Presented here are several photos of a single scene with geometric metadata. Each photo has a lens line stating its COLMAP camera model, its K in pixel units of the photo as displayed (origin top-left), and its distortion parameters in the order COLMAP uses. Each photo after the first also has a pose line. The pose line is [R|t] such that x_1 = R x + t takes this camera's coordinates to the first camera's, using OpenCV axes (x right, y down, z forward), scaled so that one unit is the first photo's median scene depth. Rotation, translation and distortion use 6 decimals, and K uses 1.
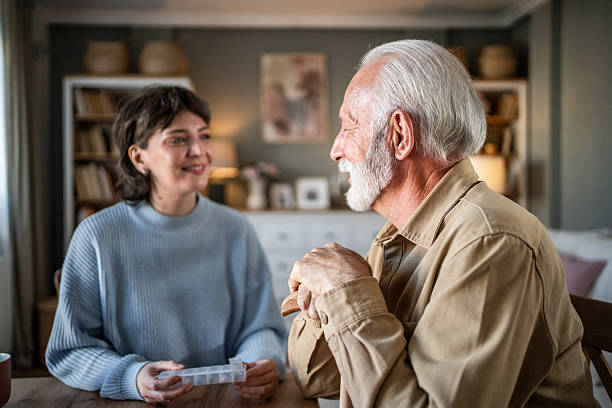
lens RADIAL K [[557.0, 0, 306.0], [0, 557.0, 204.0], [0, 0, 1]] dist [-0.115930, 0.183305]
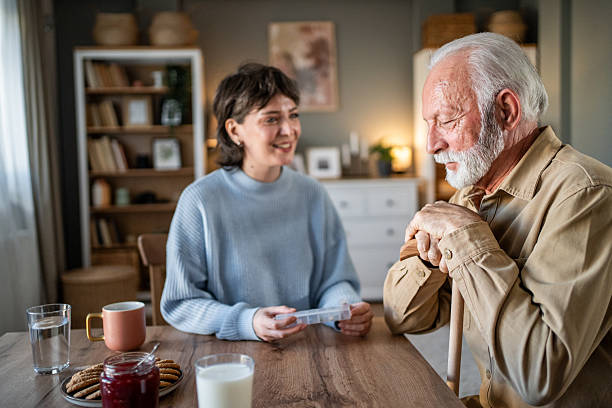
lens RADIAL K [[562.3, 0, 306.0], [0, 562.3, 204.0], [0, 0, 1]] dist [-0.071444, 0.010415]
pose [[0.999851, -0.017222, -0.000799, -0.160424], [0.017240, 0.998442, 0.053064, 0.007740], [-0.000116, -0.053070, 0.998591, -0.145775]]
